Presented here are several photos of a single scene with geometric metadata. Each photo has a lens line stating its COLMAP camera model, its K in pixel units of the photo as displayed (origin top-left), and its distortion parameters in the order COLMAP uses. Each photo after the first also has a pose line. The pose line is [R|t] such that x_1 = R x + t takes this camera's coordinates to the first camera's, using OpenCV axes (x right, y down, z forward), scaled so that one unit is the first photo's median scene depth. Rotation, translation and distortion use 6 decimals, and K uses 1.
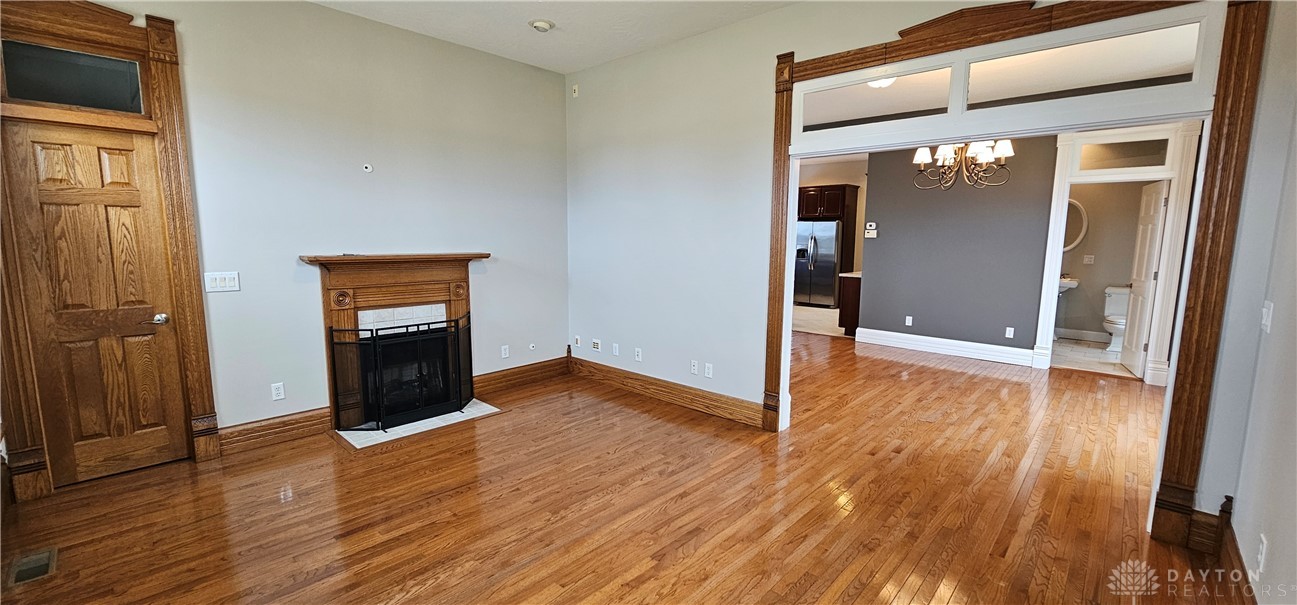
lens RADIAL K [[531.5, 0, 670.3], [0, 531.5, 308.4], [0, 0, 1]] dist [-0.000963, -0.000072]
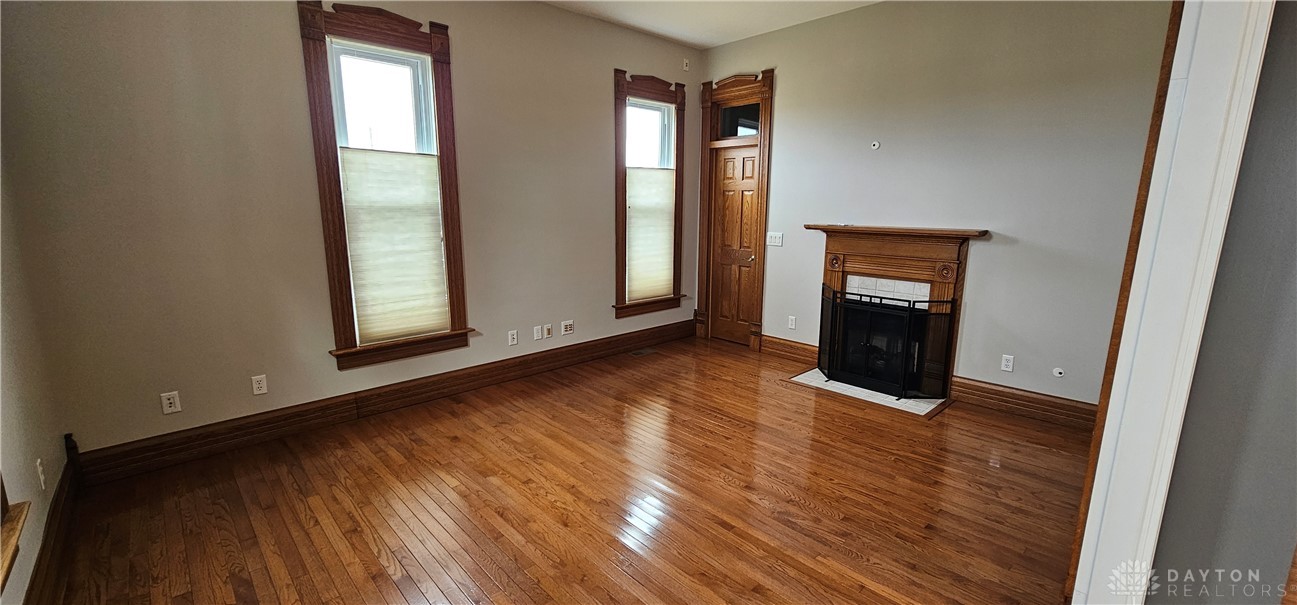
lens RADIAL K [[533.0, 0, 648.5], [0, 533.0, 302.5], [0, 0, 1]] dist [-0.001884, -0.000305]
pose [[-0.096254, 0.170595, -0.980629, 0.589588], [-0.144514, 0.972369, 0.183343, -0.085794], [0.984810, 0.159362, -0.068941, 0.670473]]
